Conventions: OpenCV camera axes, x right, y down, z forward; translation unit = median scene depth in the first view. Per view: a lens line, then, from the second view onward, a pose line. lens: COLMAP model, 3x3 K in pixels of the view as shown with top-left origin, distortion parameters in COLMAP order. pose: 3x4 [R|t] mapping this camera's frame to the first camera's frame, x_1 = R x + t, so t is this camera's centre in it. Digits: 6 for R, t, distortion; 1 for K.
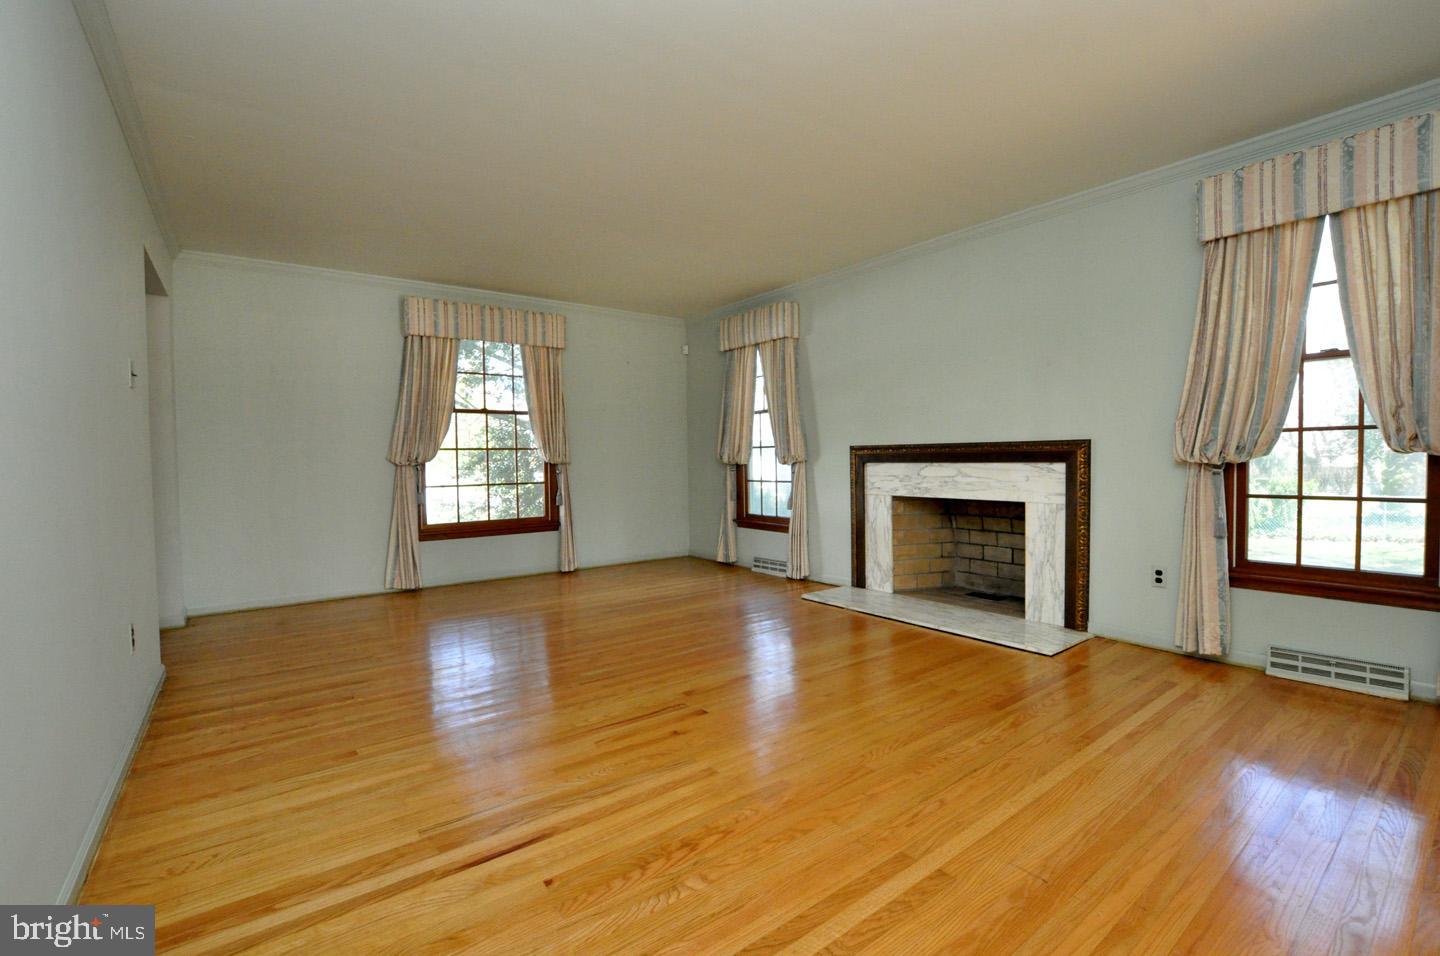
lens RADIAL K [[627.5, 0, 720.0], [0, 627.5, 478.0], [0, 0, 1]] dist [-0.030496, -0.000229]
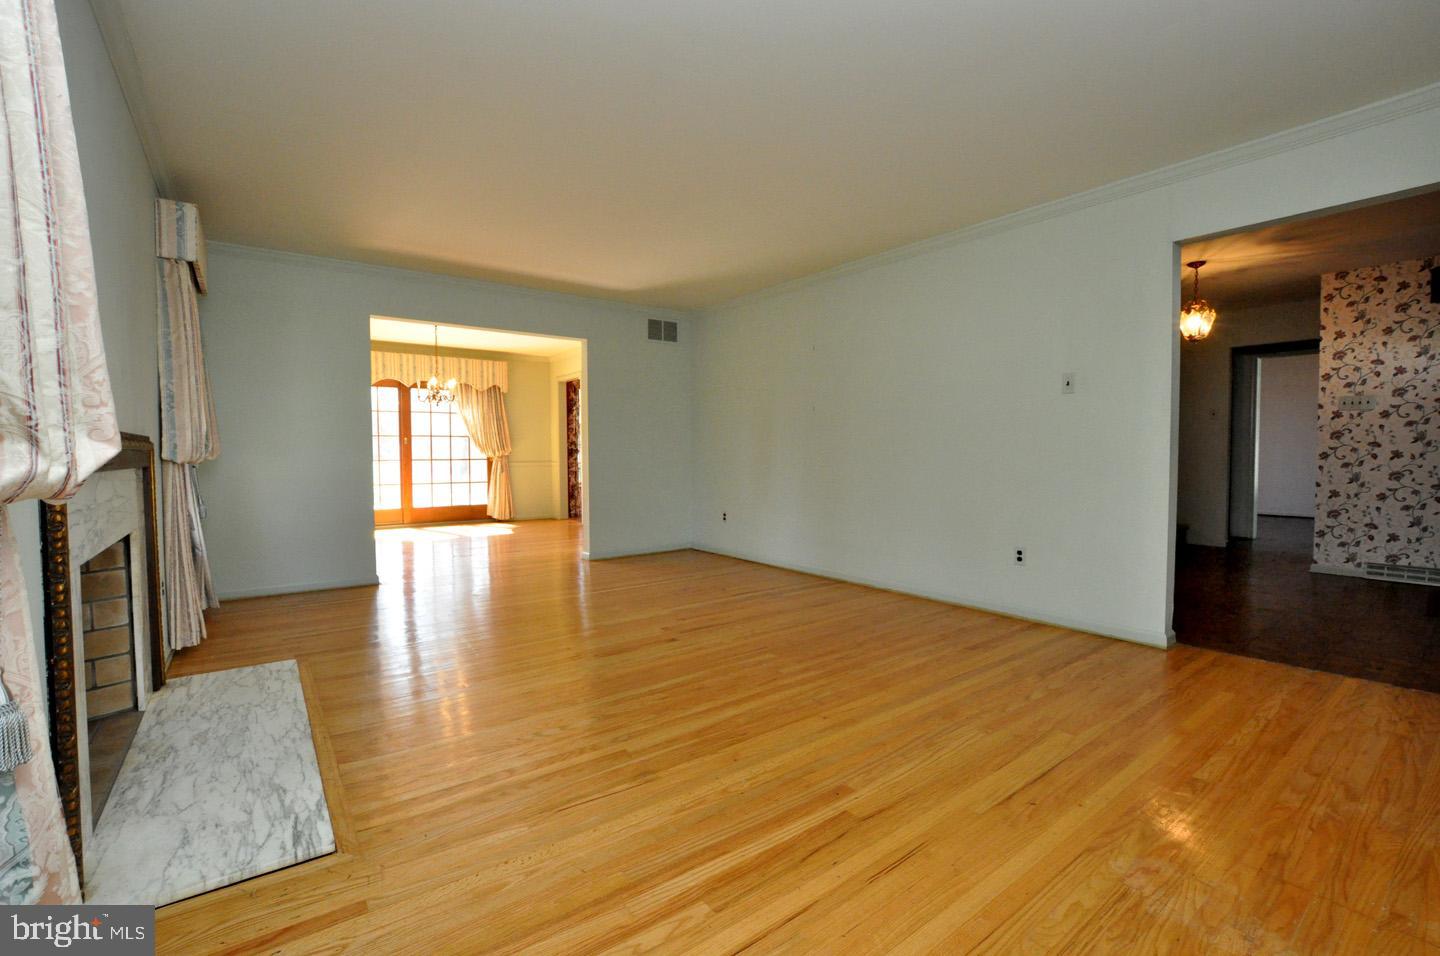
lens RADIAL K [[627.5, 0, 720.0], [0, 627.5, 478.0], [0, 0, 1]] dist [-0.030496, -0.000229]
pose [[-0.999756, 0.019552, 0.010261, -0.095399], [0.020301, 0.996681, 0.078830, -0.043336], [-0.008686, 0.079019, -0.996835, 1.295062]]
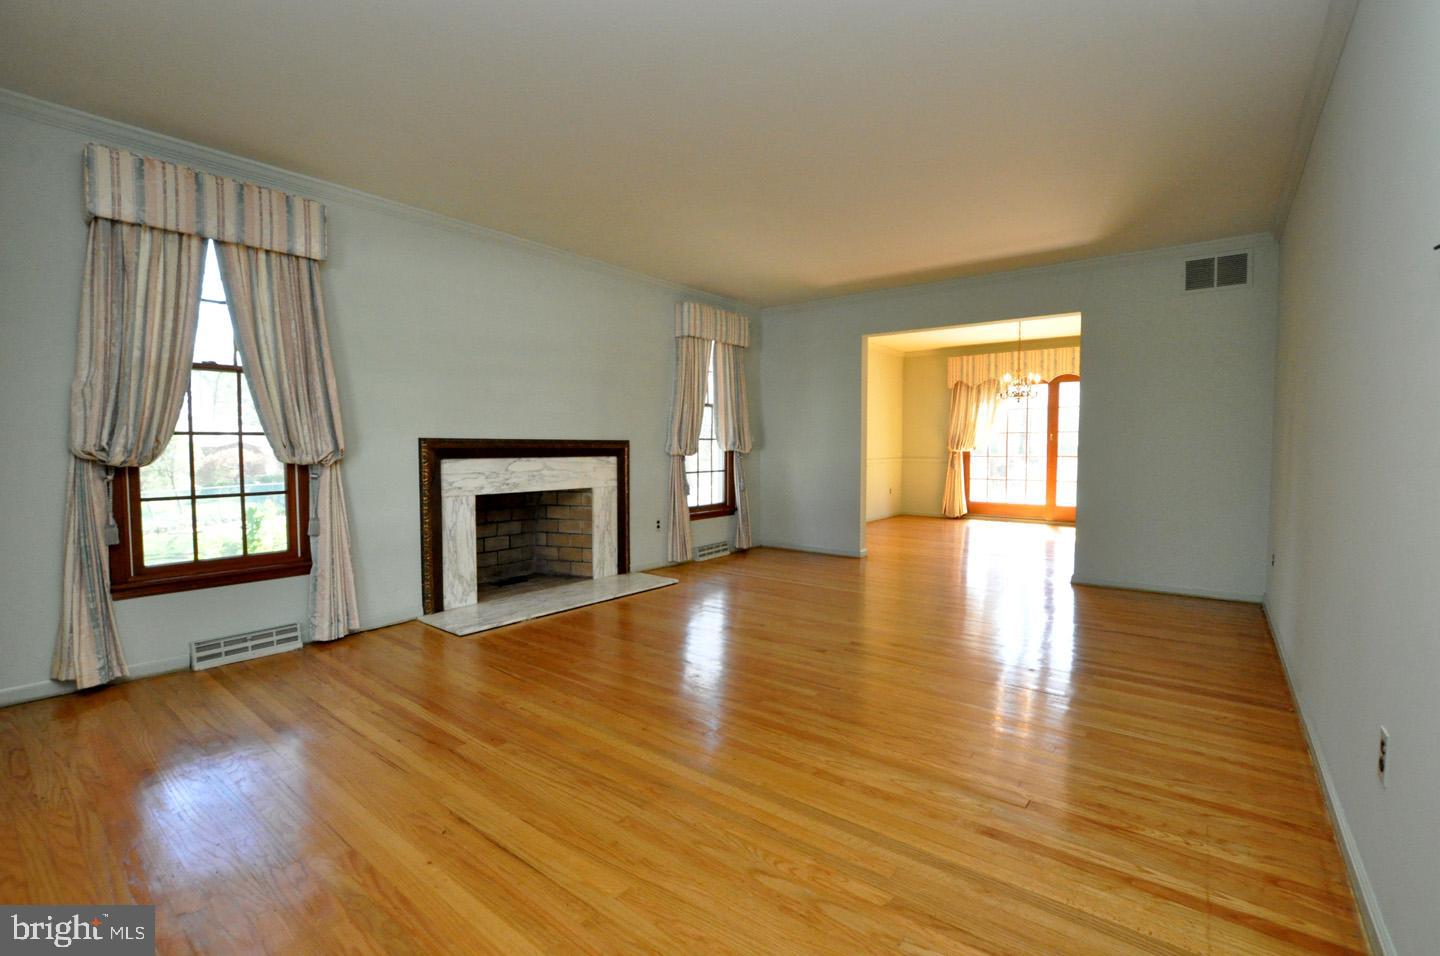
lens RADIAL K [[630.9, 0, 720.0], [0, 630.9, 478.0], [0, 0, 1]] dist [-0.050412, 0.000284]
pose [[-0.252270, -0.028856, 0.967227, -0.657769], [0.038500, 0.998464, 0.039829, -0.017987], [-0.966891, 0.047286, -0.250772, 0.852214]]
